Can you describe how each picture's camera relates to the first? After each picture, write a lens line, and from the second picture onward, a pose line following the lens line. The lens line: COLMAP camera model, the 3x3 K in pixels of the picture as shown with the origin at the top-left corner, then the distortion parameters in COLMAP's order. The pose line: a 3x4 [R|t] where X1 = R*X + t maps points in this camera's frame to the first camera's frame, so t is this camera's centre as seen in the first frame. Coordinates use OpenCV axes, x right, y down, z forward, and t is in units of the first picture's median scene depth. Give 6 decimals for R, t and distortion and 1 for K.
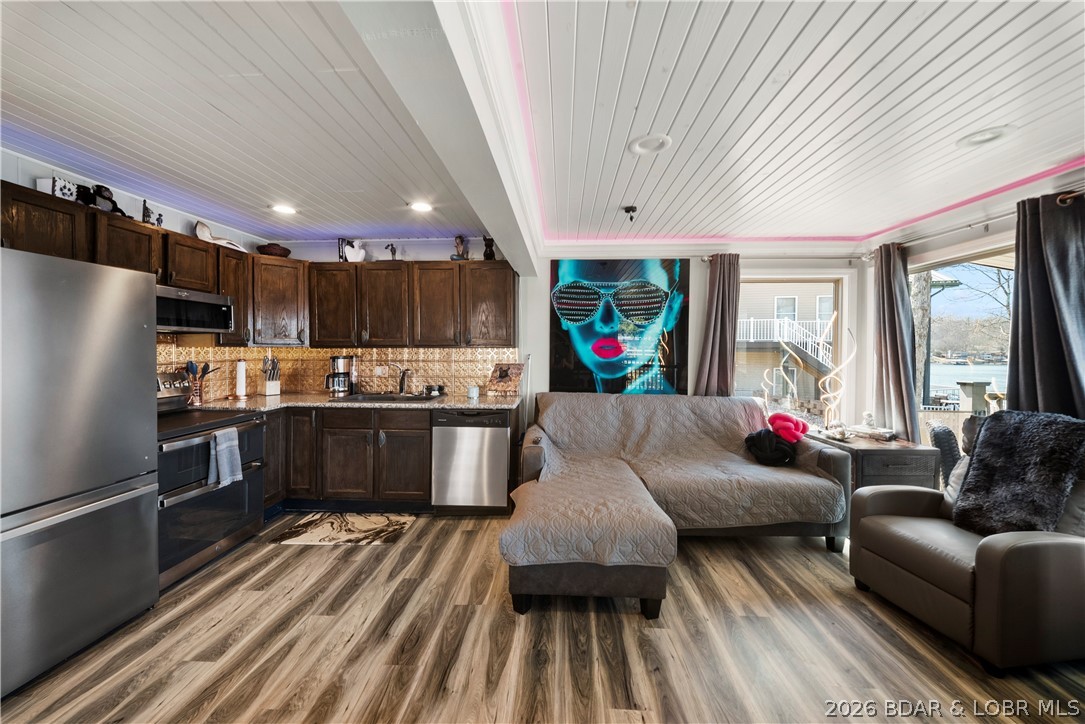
lens RADIAL K [[387.1, 0, 542.0], [0, 387.1, 351.2], [0, 0, 1]] dist [-0.000710, -0.002785]
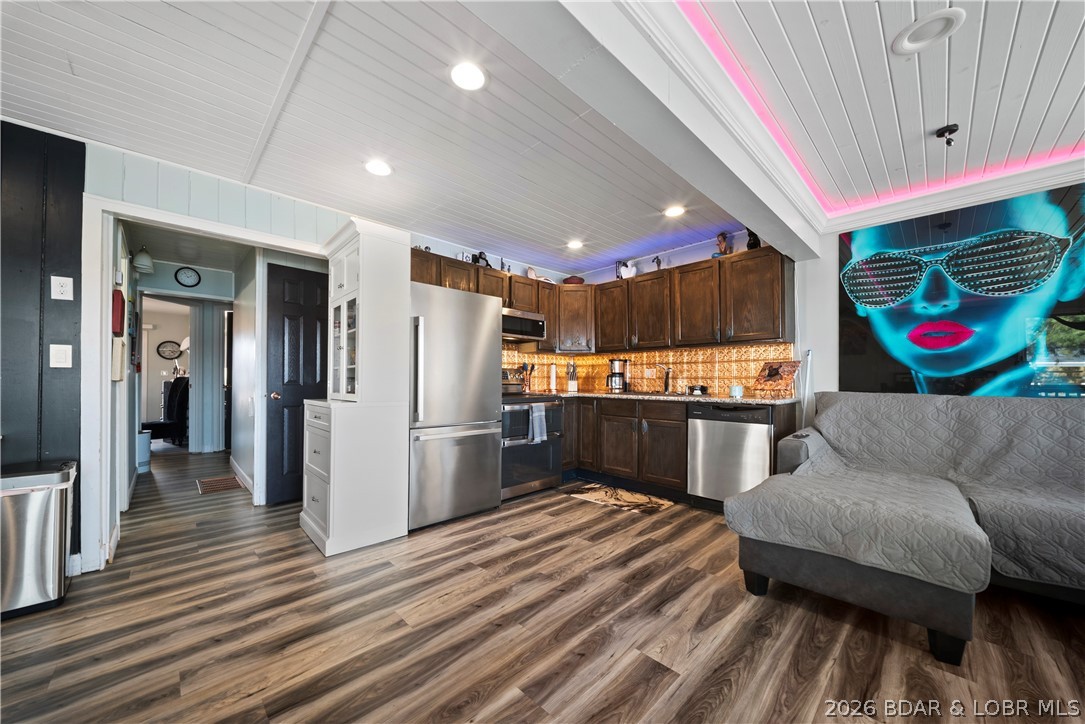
lens RADIAL K [[387.1, 0, 540.9], [0, 387.1, 375.6], [0, 0, 1]] dist [-0.000710, -0.002785]
pose [[0.735687, -0.008584, -0.677268, 0.131571], [-0.005694, 0.999806, -0.018857, 0.100259], [0.677298, 0.017729, 0.735495, -0.041319]]
